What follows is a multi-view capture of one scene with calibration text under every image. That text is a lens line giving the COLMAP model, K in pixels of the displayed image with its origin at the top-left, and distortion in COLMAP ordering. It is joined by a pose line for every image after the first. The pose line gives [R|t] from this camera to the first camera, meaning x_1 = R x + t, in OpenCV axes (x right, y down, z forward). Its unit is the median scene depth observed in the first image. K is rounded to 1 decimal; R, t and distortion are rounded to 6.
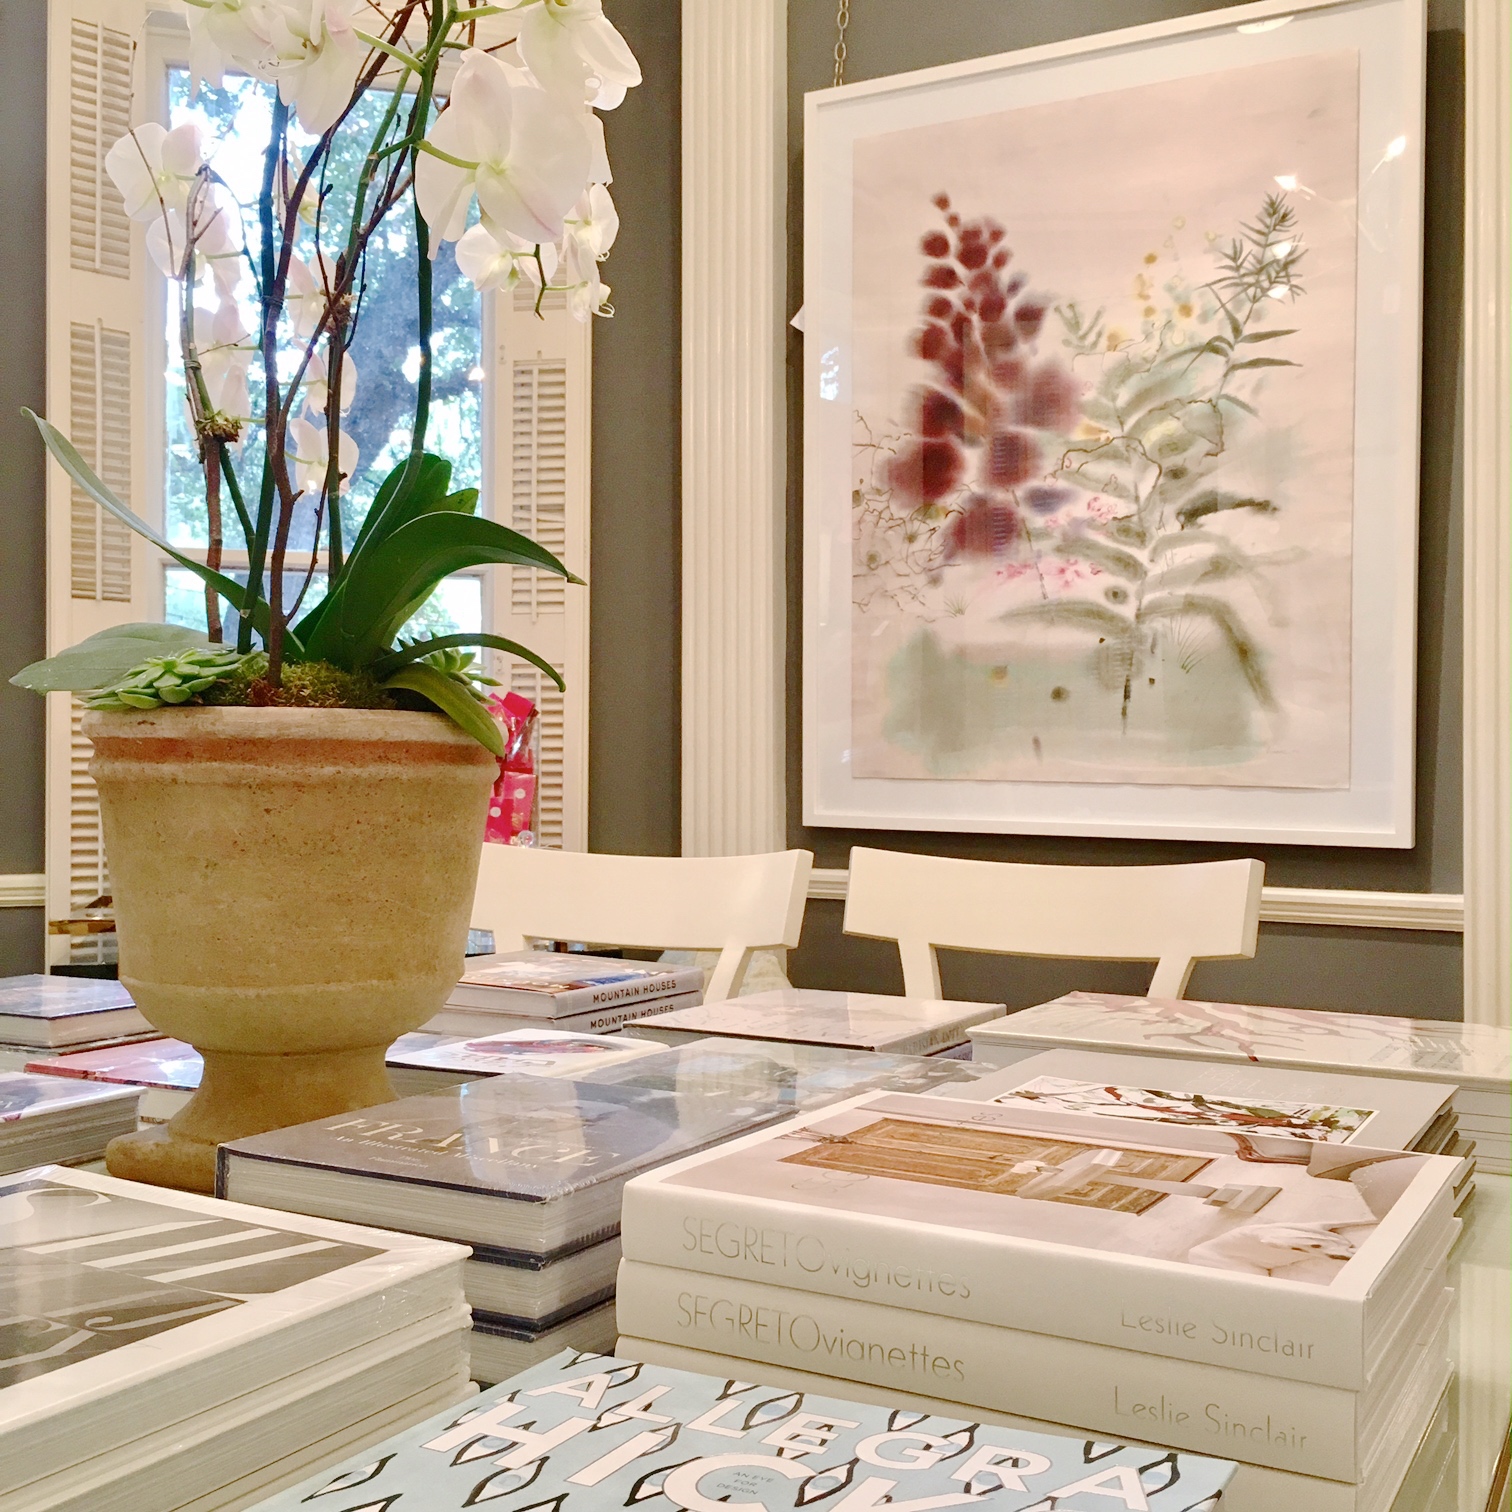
lens RADIAL K [[1724.9, 0, 756.9], [0, 1724.9, 758.4], [0, 0, 1]] dist [-0.003841, 0.000000]
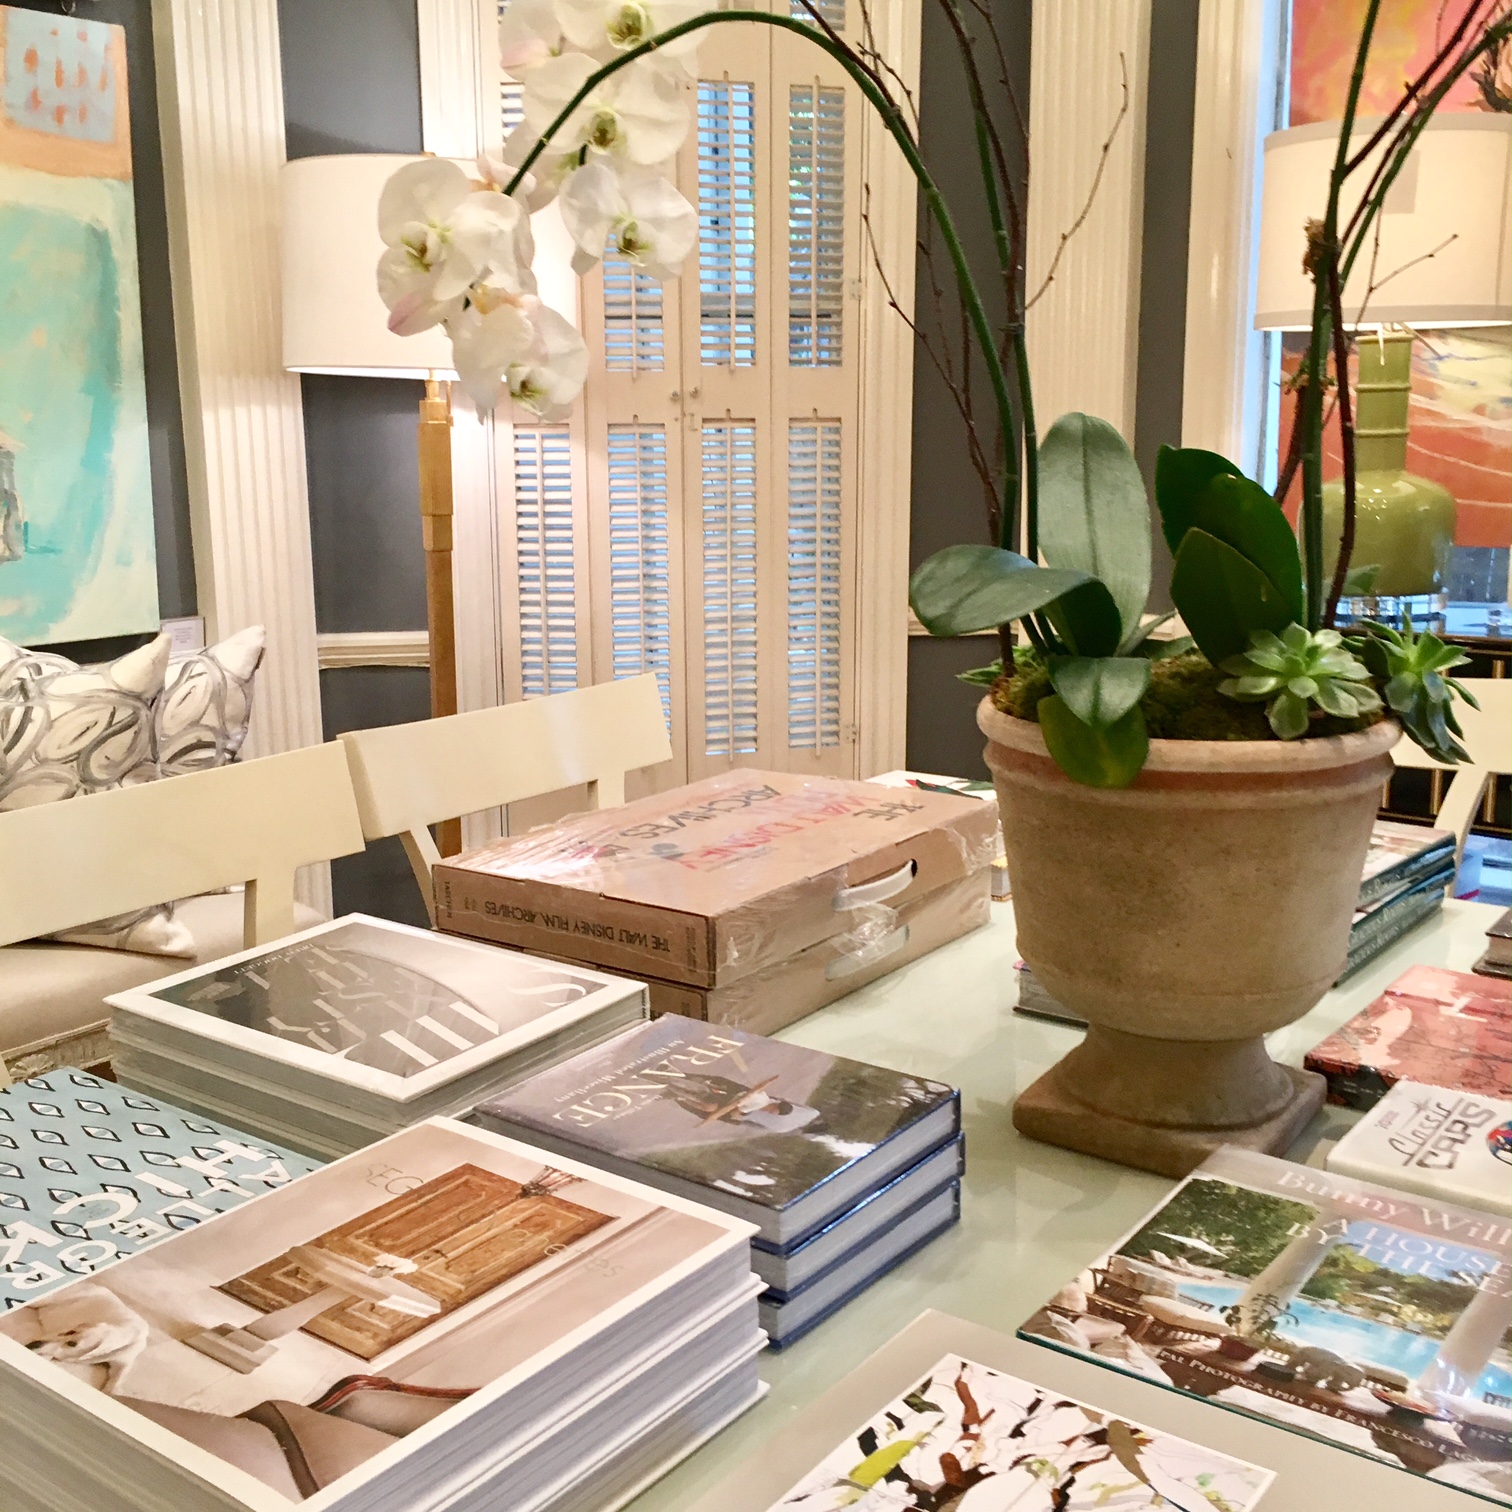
lens RADIAL K [[1724.9, 0, 755.1], [0, 1724.9, 752.7], [0, 0, 1]] dist [-0.003841, 0.000000]
pose [[-0.132399, 0.193776, -0.972071, 1.492986], [0.018784, 0.981019, 0.193001, -0.386419], [0.991018, 0.007293, -0.133526, 1.793155]]
